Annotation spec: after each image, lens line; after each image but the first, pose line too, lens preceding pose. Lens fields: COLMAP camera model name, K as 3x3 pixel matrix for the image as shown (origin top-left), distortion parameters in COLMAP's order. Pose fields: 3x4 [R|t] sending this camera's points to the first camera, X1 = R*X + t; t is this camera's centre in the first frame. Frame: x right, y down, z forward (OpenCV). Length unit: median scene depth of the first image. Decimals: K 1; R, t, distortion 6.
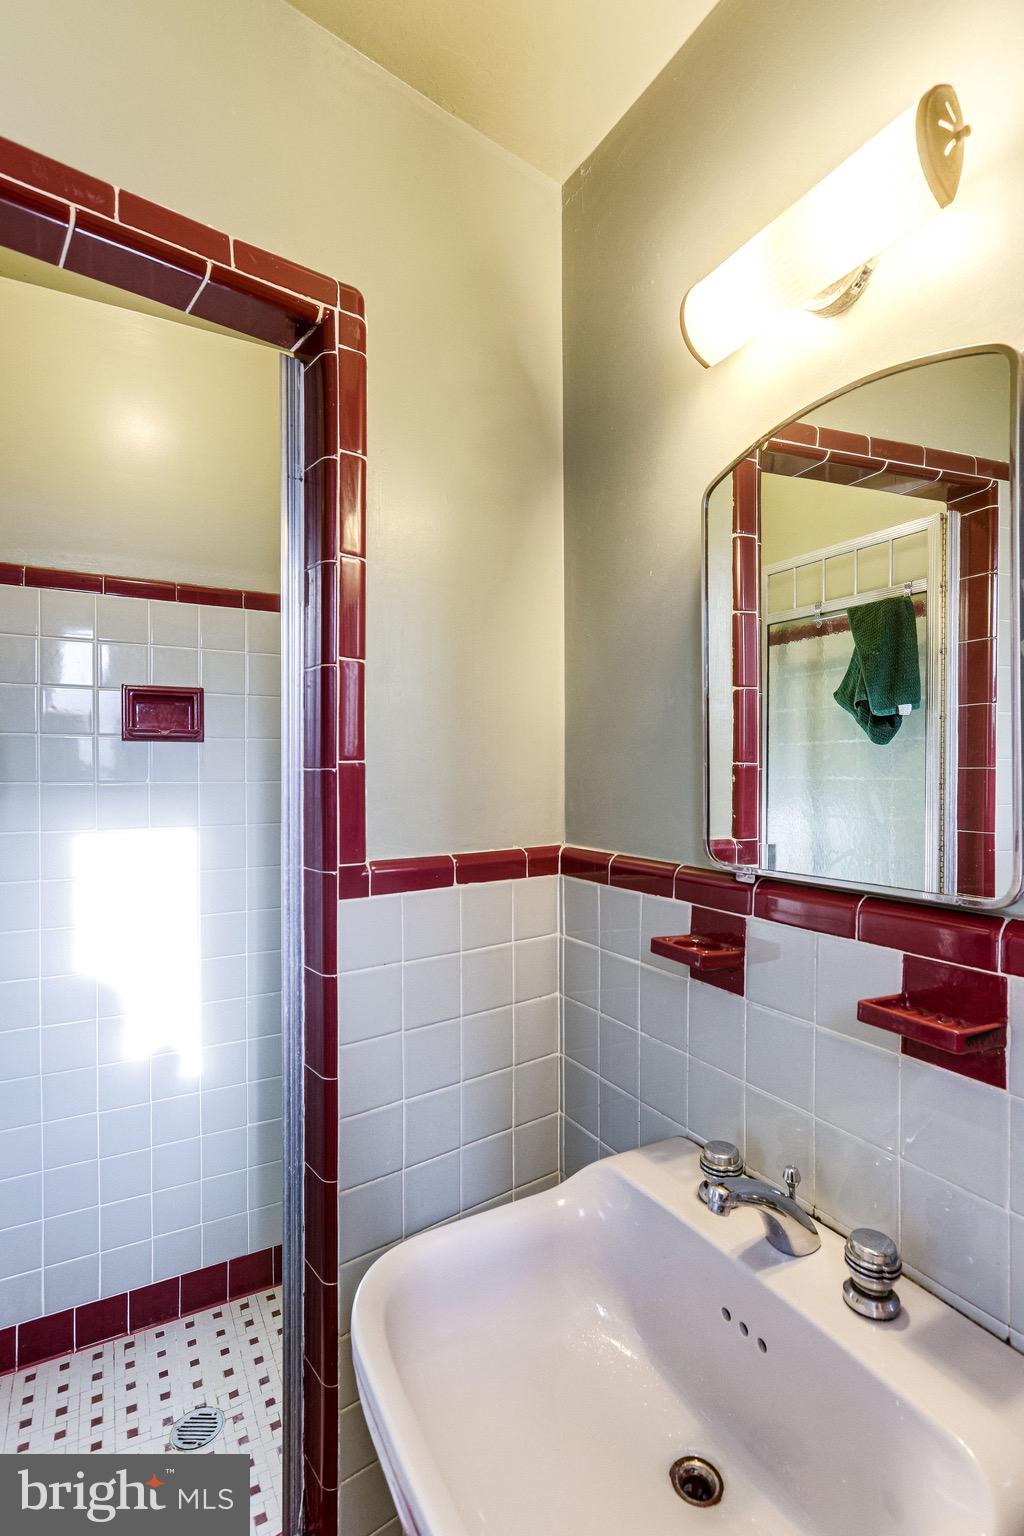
lens RADIAL K [[627.3, 0, 512.0], [0, 627.3, 768.0], [0, 0, 1]] dist [0.002077, 0.000932]
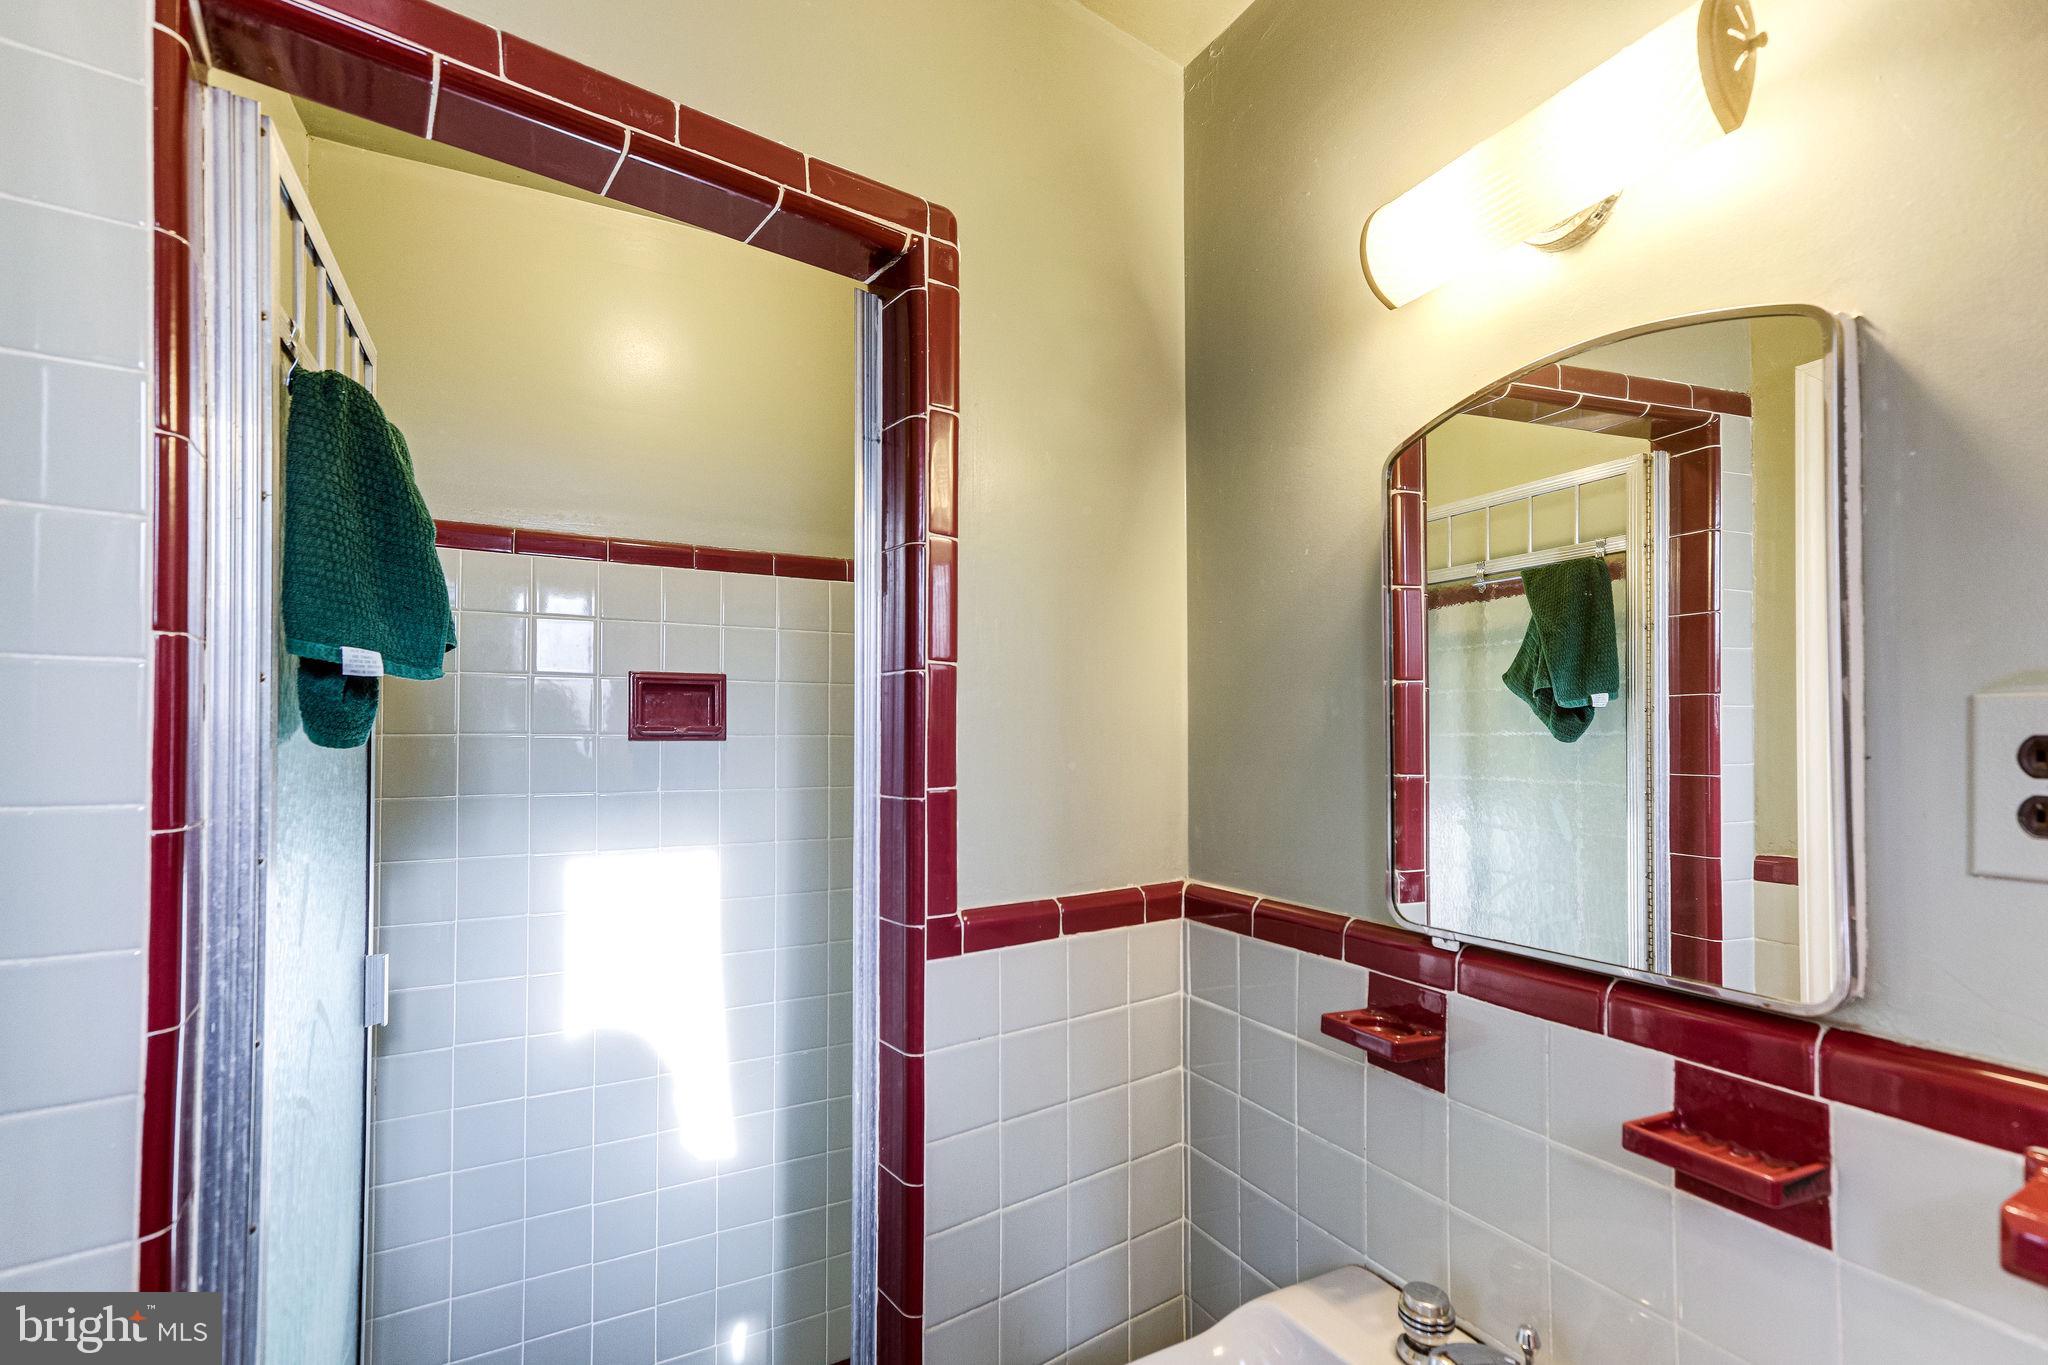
lens RADIAL K [[778.5, 0, 1033.3], [0, 778.5, 718.9], [0, 0, 1]] dist [0.012394, -0.000047]
pose [[0.999865, 0.000517, -0.016402, -0.118090], [-0.000781, 0.999871, -0.016044, -0.082032], [0.016392, 0.016054, 0.999737, -0.006081]]
